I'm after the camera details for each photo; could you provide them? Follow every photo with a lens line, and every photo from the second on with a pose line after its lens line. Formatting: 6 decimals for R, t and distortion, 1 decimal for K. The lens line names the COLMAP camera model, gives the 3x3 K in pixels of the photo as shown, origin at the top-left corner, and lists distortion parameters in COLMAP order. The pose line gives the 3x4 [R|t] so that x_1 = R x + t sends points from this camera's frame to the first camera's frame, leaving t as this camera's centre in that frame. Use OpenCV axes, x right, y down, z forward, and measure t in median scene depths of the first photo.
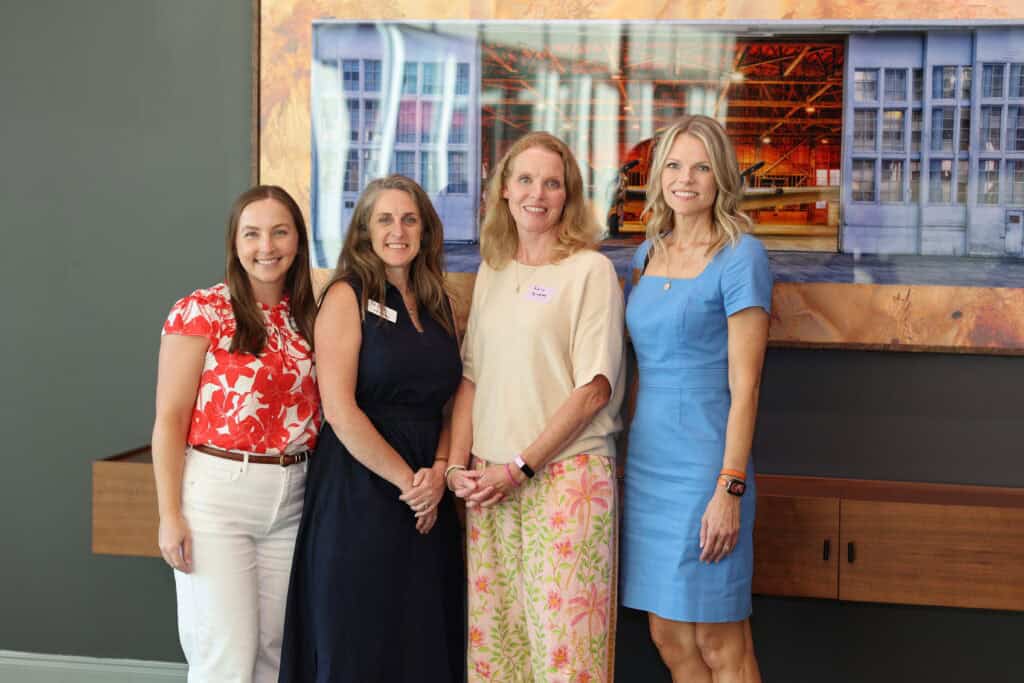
lens RADIAL K [[2125.3, 0, 512.0], [0, 2125.3, 341.5], [0, 0, 1]] dist [0.084587, 0.160411]
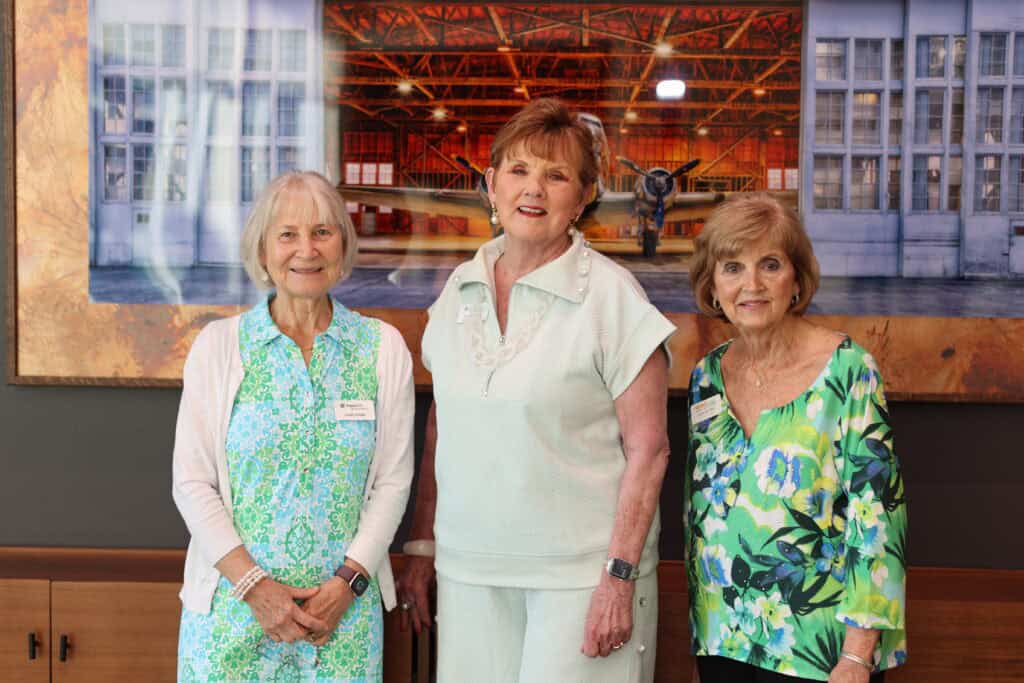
lens RADIAL K [[2125.3, 0, 512.0], [0, 2125.3, 341.5], [0, 0, 1]] dist [0.084587, 0.160411]
pose [[0.983718, -0.017454, 0.178869, -0.089674], [0.018679, 0.999812, -0.005169, -0.015617], [-0.178746, 0.008426, 0.983859, 0.255111]]
